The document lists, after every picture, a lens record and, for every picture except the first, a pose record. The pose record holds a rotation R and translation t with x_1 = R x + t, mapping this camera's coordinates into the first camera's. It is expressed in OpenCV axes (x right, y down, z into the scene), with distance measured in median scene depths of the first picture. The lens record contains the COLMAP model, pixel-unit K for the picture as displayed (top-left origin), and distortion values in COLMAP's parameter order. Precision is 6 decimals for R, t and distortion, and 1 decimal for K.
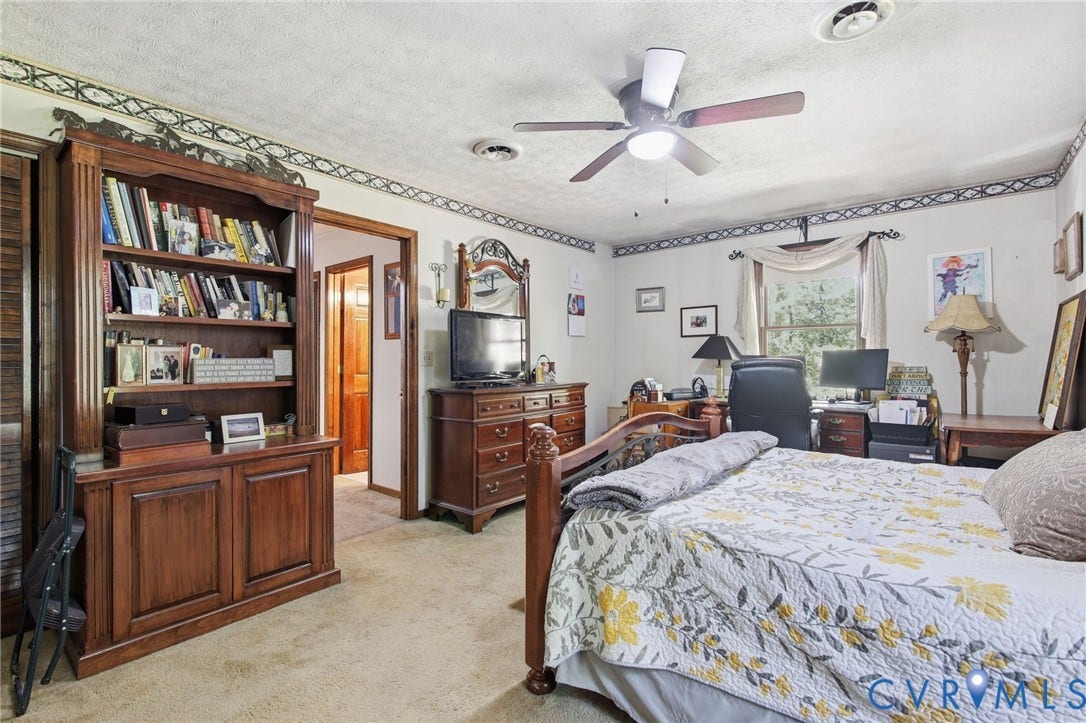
lens RADIAL K [[494.1, 0, 536.3], [0, 494.1, 366.4], [0, 0, 1]] dist [0.000774, -0.001227]
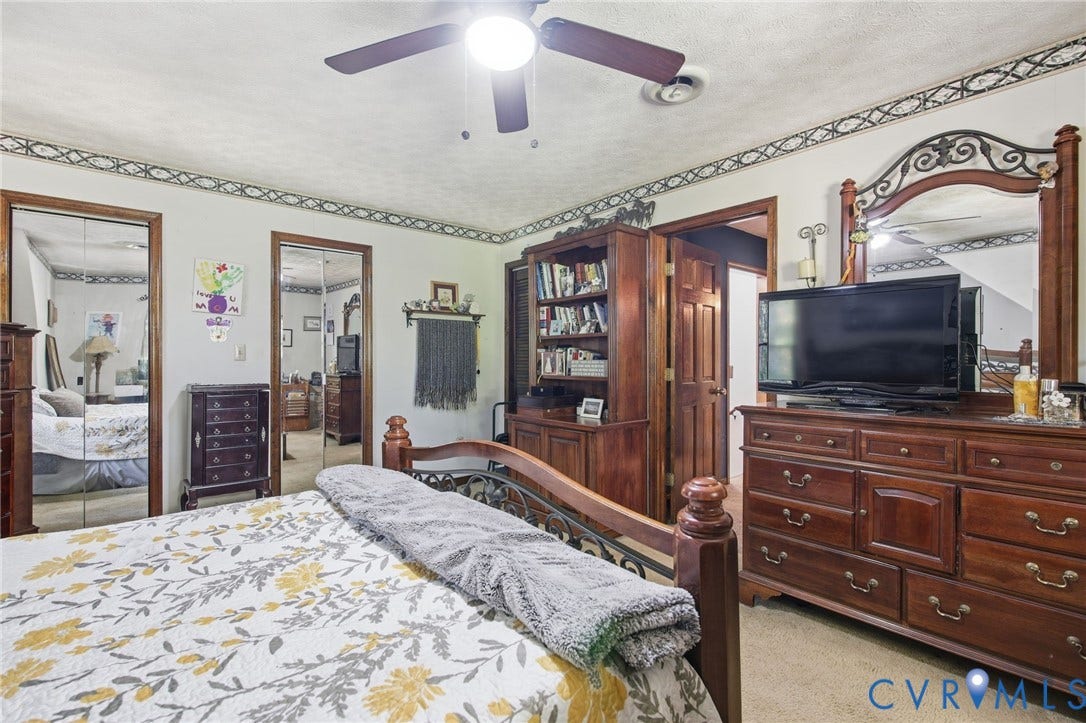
lens RADIAL K [[494.1, 0, 537.2], [0, 494.1, 352.2], [0, 0, 1]] dist [0.000774, -0.001227]
pose [[-0.184095, 0.001122, -0.982908, 0.864634], [-0.001428, 0.999998, 0.001409, -0.040646], [0.982907, 0.001663, -0.184093, 1.130145]]
